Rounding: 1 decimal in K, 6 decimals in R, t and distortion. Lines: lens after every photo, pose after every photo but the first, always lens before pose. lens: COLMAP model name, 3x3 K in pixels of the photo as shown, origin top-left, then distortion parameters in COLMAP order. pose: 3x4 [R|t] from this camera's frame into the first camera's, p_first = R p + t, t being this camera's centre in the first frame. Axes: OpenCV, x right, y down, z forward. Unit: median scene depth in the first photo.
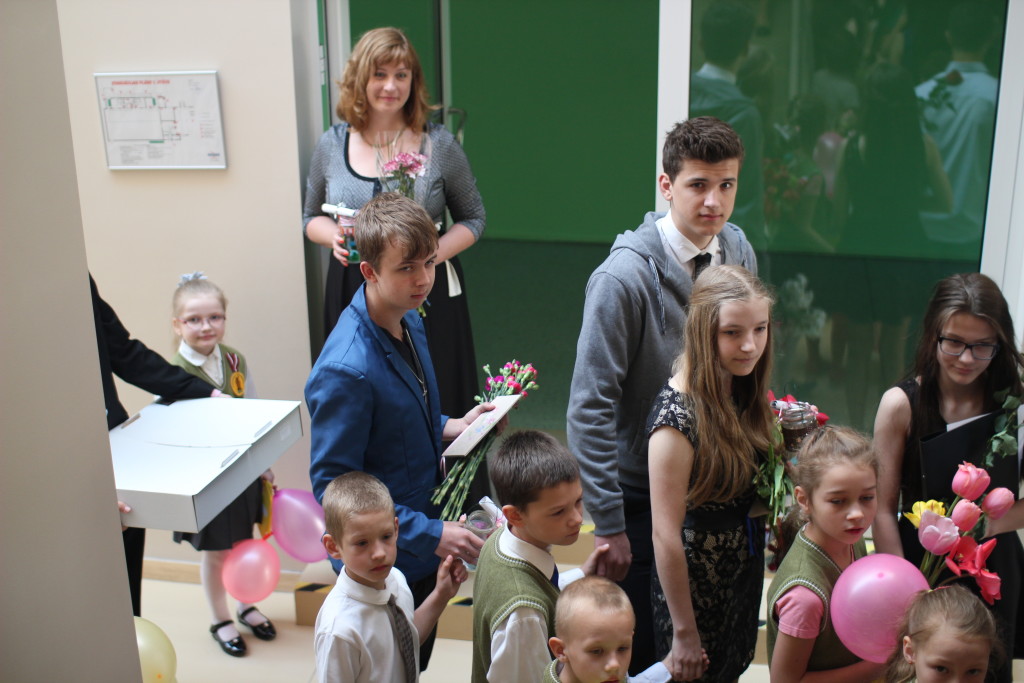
lens RADIAL K [[1251.1, 0, 512.3], [0, 1251.1, 389.4], [0, 0, 1]] dist [0.016143, -1.491809]
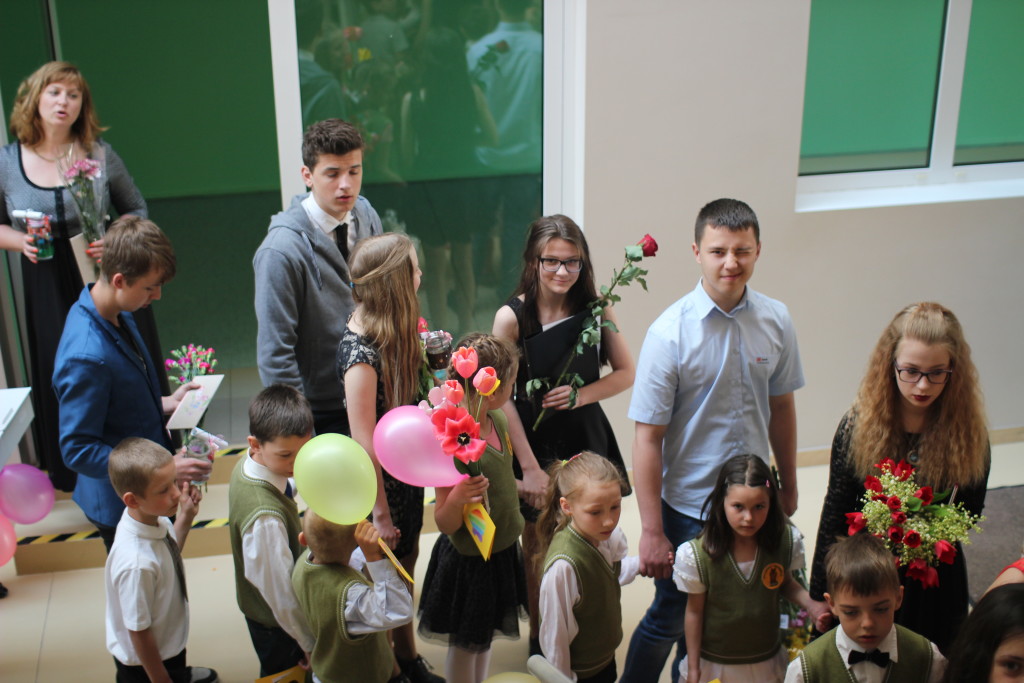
lens RADIAL K [[1458.7, 0, 512.0], [0, 1458.7, 341.5], [0, 0, 1]] dist [-0.141306, 0.002014]
pose [[0.905413, -0.161725, 0.392520, -0.303136], [0.141010, 0.986667, 0.081261, -0.086720], [-0.400429, -0.018225, 0.916147, -0.462865]]
